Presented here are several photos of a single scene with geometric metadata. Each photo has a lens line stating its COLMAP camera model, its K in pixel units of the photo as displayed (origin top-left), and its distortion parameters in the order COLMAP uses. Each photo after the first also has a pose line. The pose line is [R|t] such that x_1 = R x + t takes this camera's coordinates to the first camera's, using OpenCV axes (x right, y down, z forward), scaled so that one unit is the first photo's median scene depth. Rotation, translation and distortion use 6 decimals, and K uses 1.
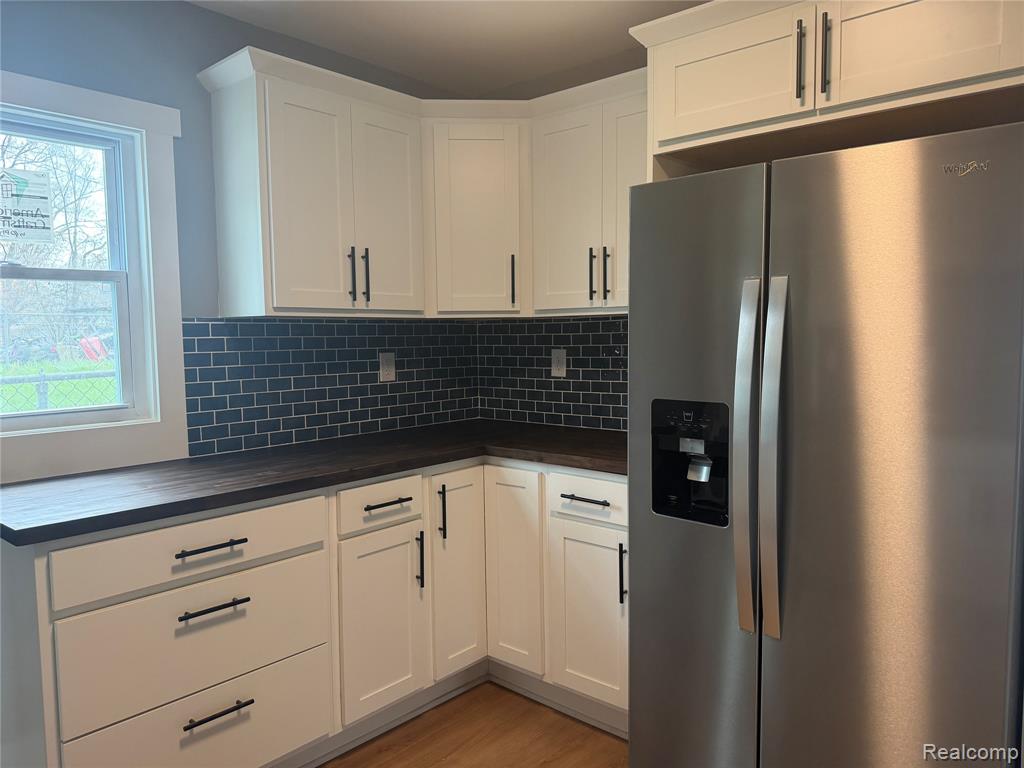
lens RADIAL K [[706.0, 0, 542.4], [0, 706.0, 386.4], [0, 0, 1]] dist [0.040038, -0.048273]
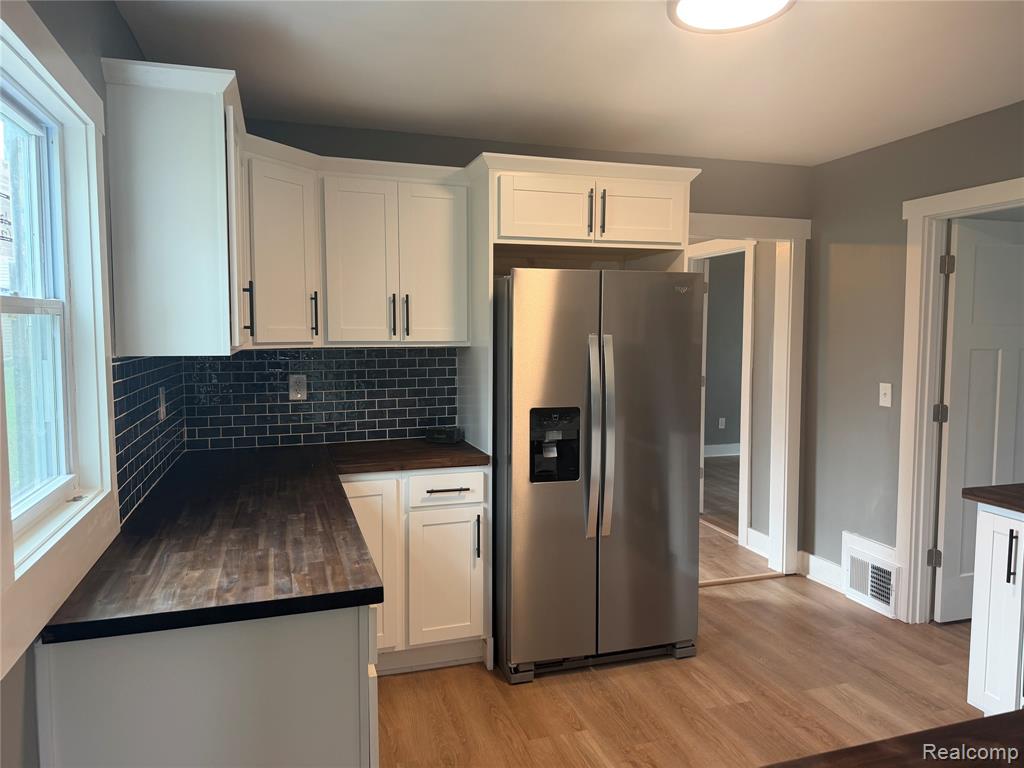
lens RADIAL K [[706.0, 0, 514.4], [0, 706.0, 379.3], [0, 0, 1]] dist [0.040038, -0.048273]
pose [[0.506368, -0.045847, 0.861098, -0.940541], [0.054953, 0.998272, 0.020836, -0.062787], [-0.860564, 0.036770, 0.508013, 0.202528]]
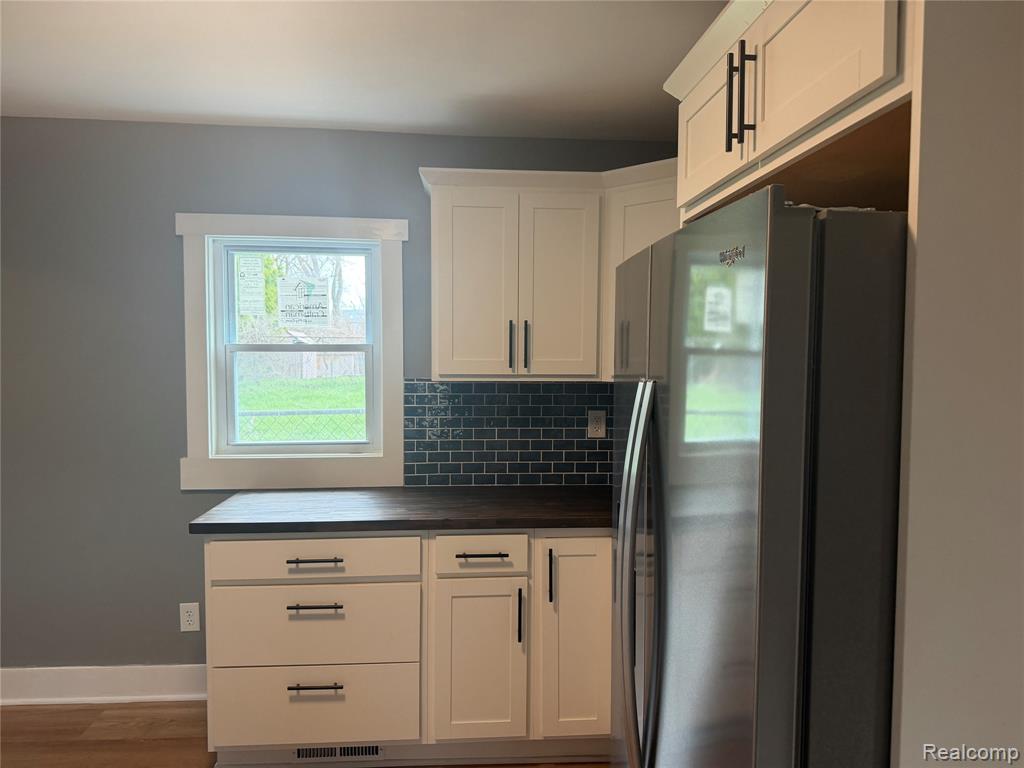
lens RADIAL K [[706.0, 0, 506.4], [0, 706.0, 391.5], [0, 0, 1]] dist [0.040038, -0.048273]
pose [[0.721681, 0.053555, -0.690151, 0.502822], [-0.070287, 0.997519, 0.003908, -0.087807], [0.688648, 0.045688, 0.723655, 0.190200]]
